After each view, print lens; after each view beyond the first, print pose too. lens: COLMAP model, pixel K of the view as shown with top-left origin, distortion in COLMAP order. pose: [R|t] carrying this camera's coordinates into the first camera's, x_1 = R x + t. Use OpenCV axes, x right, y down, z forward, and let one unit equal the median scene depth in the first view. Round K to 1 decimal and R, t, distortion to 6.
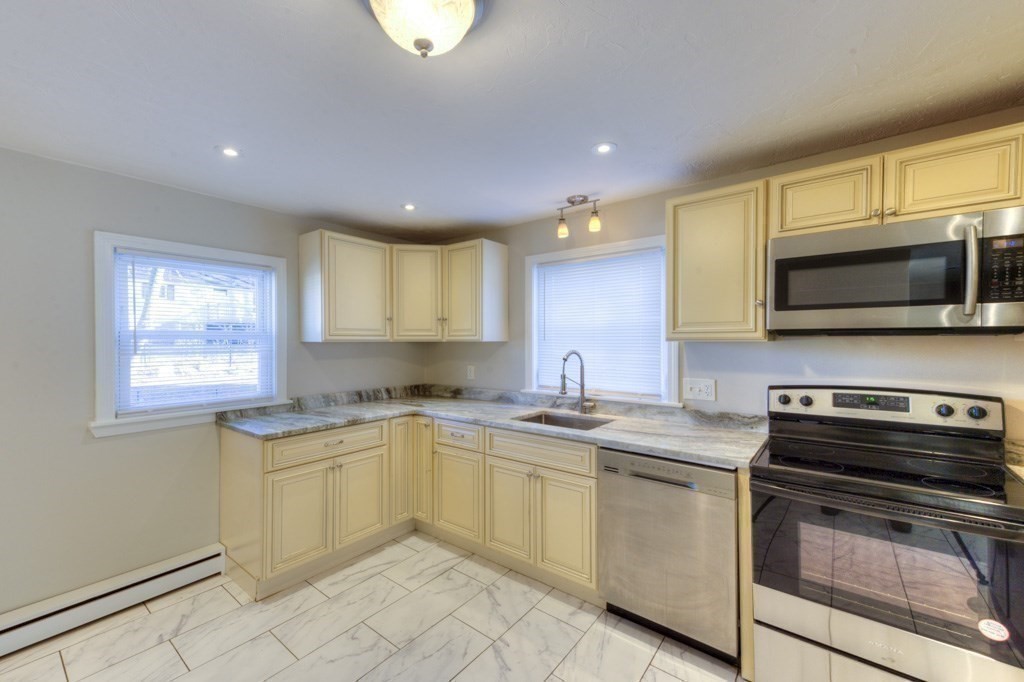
lens RADIAL K [[417.7, 0, 512.0], [0, 417.7, 341.0], [0, 0, 1]] dist [0.023687, -0.000062]
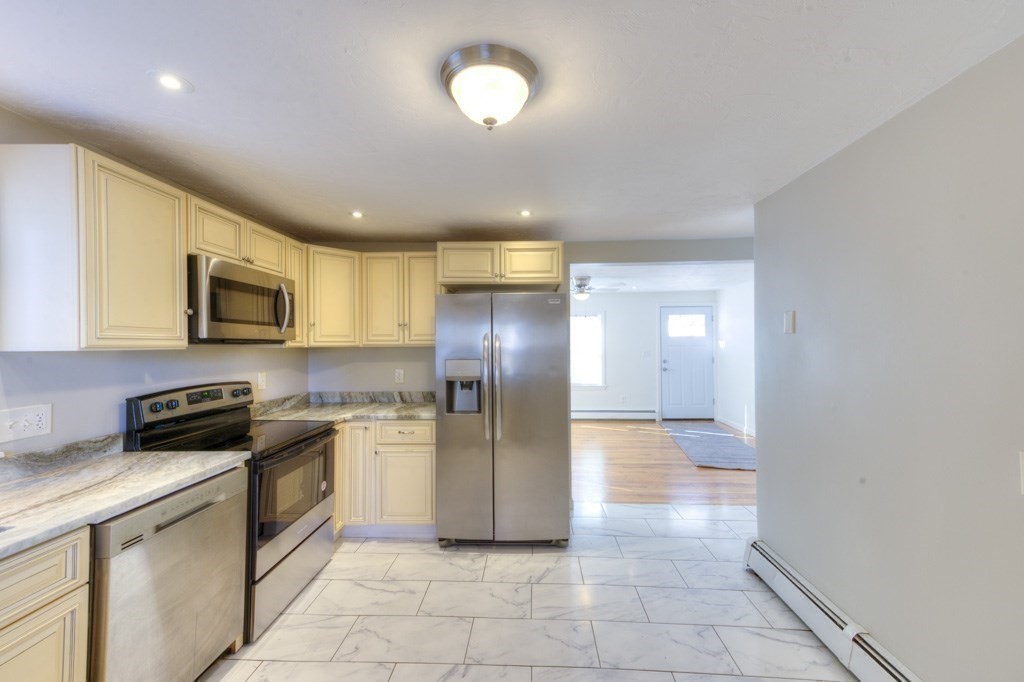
lens RADIAL K [[396.2, 0, 515.6], [0, 396.2, 343.6], [0, 0, 1]] dist [0.026534, 0.000133]
pose [[-0.578301, 0.007828, 0.815786, -0.545867], [0.009833, 0.999948, -0.002624, -0.001739], [-0.815764, 0.006505, -0.578348, 0.743877]]
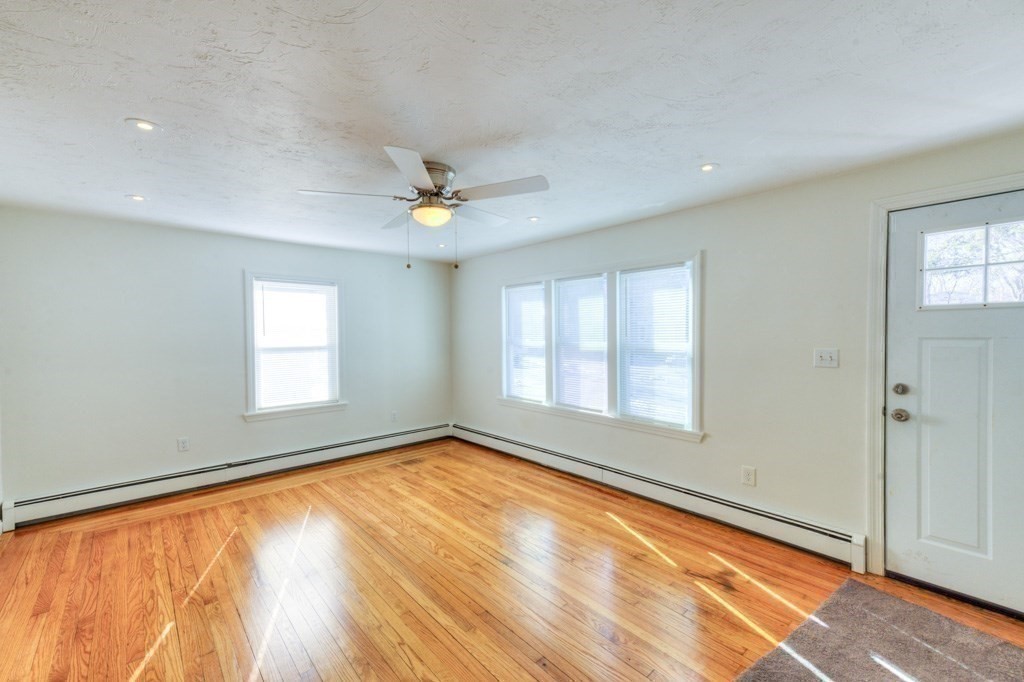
lens RADIAL K [[417.7, 0, 512.0], [0, 417.7, 341.0], [0, 0, 1]] dist [0.023687, -0.000062]
pose [[0.172025, -0.020837, 0.984872, 0.122976], [0.008097, 0.999772, 0.019737, -0.000949], [-0.985059, 0.004580, 0.172155, -1.152469]]
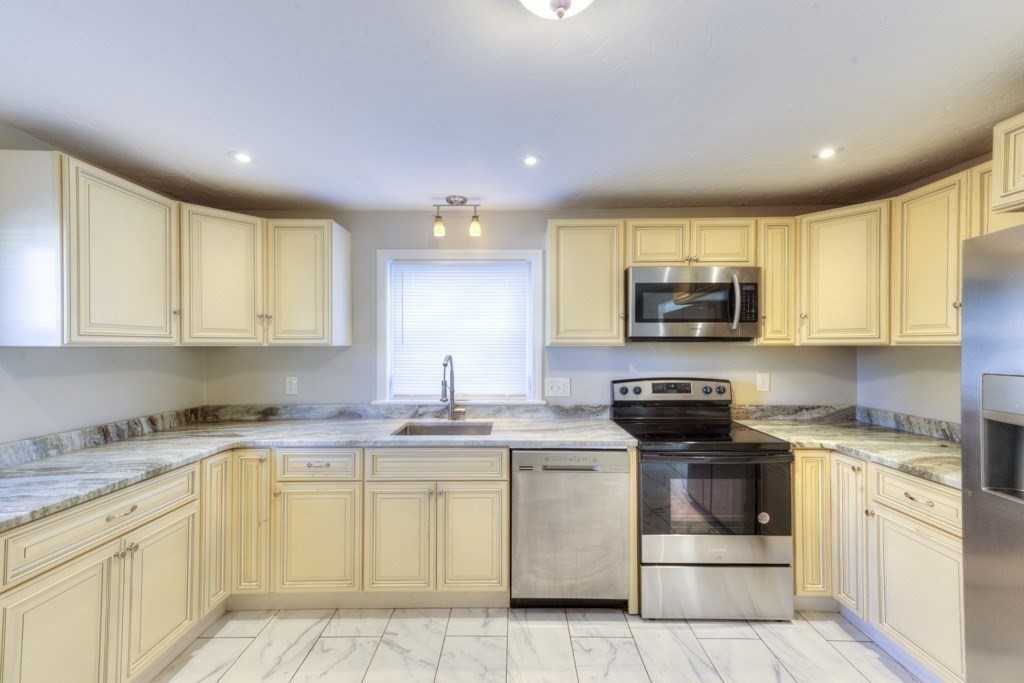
lens RADIAL K [[418.9, 0, 518.8], [0, 418.9, 342.9], [0, 0, 1]] dist [0.022288, -0.000314]
pose [[0.788803, 0.004859, 0.614626, -0.350651], [-0.000200, 0.999971, -0.007650, 0.001570], [-0.614646, 0.005912, 0.788781, 0.154386]]
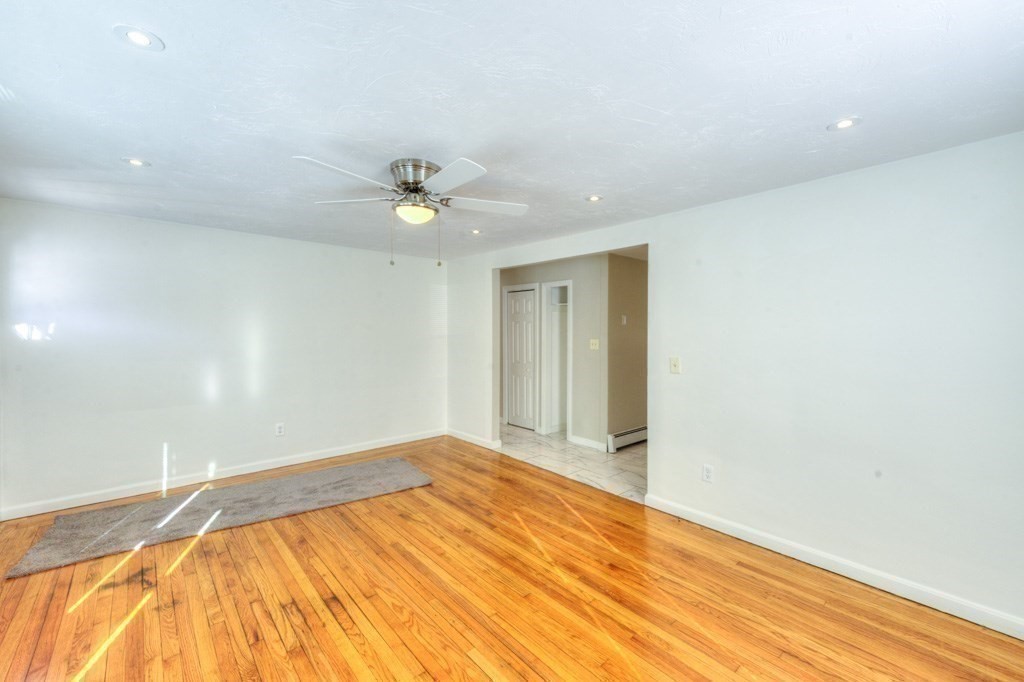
lens RADIAL K [[403.6, 0, 498.0], [0, 403.6, 341.3], [0, 0, 1]] dist [0.024116, 0.000008]
pose [[-0.205701, 0.040745, -0.977766, 1.871255], [-0.002120, 0.999112, 0.042080, -0.022507], [0.978613, 0.010728, -0.205432, -0.446395]]
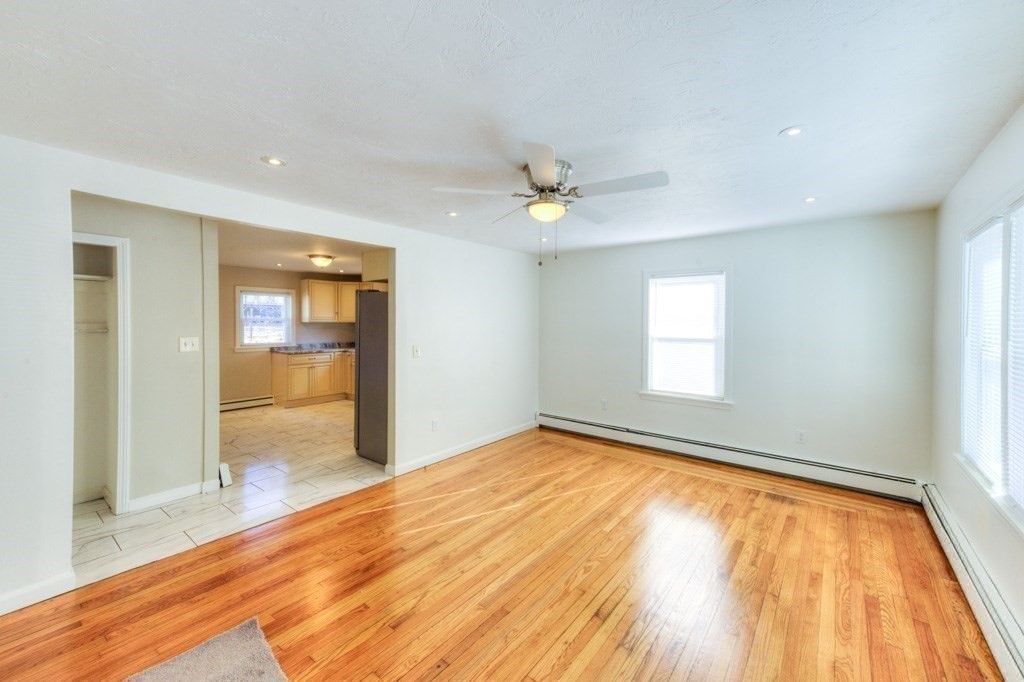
lens RADIAL K [[421.3, 0, 514.5], [0, 421.3, 324.9], [0, 0, 1]] dist [0.007458, 0.000106]
pose [[0.999845, 0.008852, -0.015204, 0.963377], [-0.008762, 0.999944, 0.005962, -0.008836], [0.015256, -0.005828, 0.999867, -1.781226]]
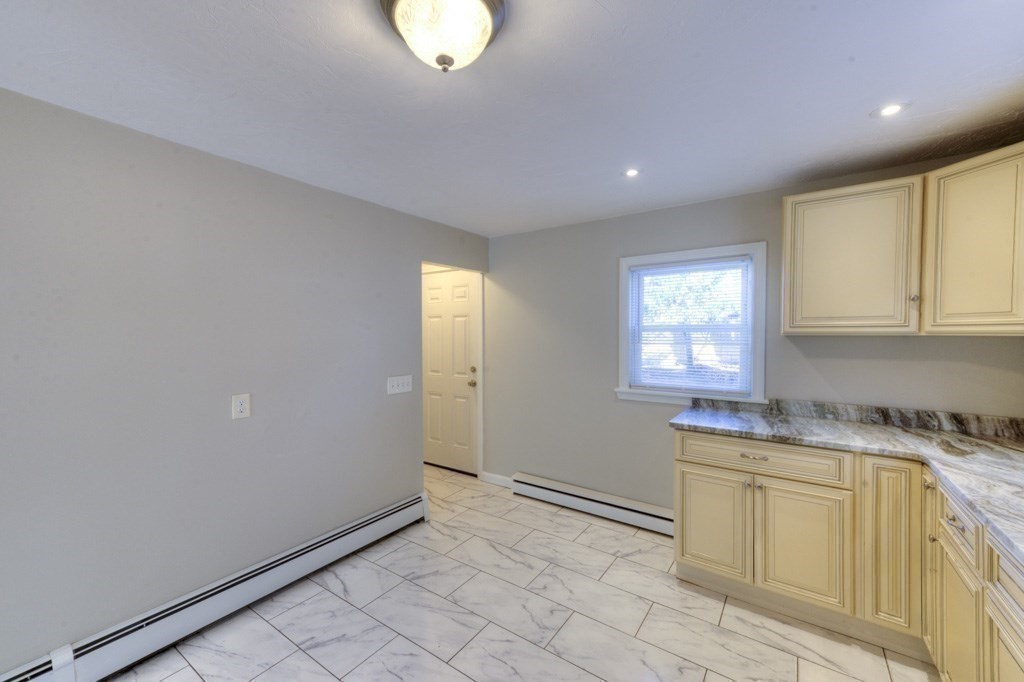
lens RADIAL K [[417.7, 0, 512.0], [0, 417.7, 341.0], [0, 0, 1]] dist [0.023687, -0.000062]
pose [[0.047707, 0.022606, -0.998606, 0.380917], [-0.000442, 0.999744, 0.022611, -0.005435], [0.998861, -0.000638, 0.047704, 0.478419]]
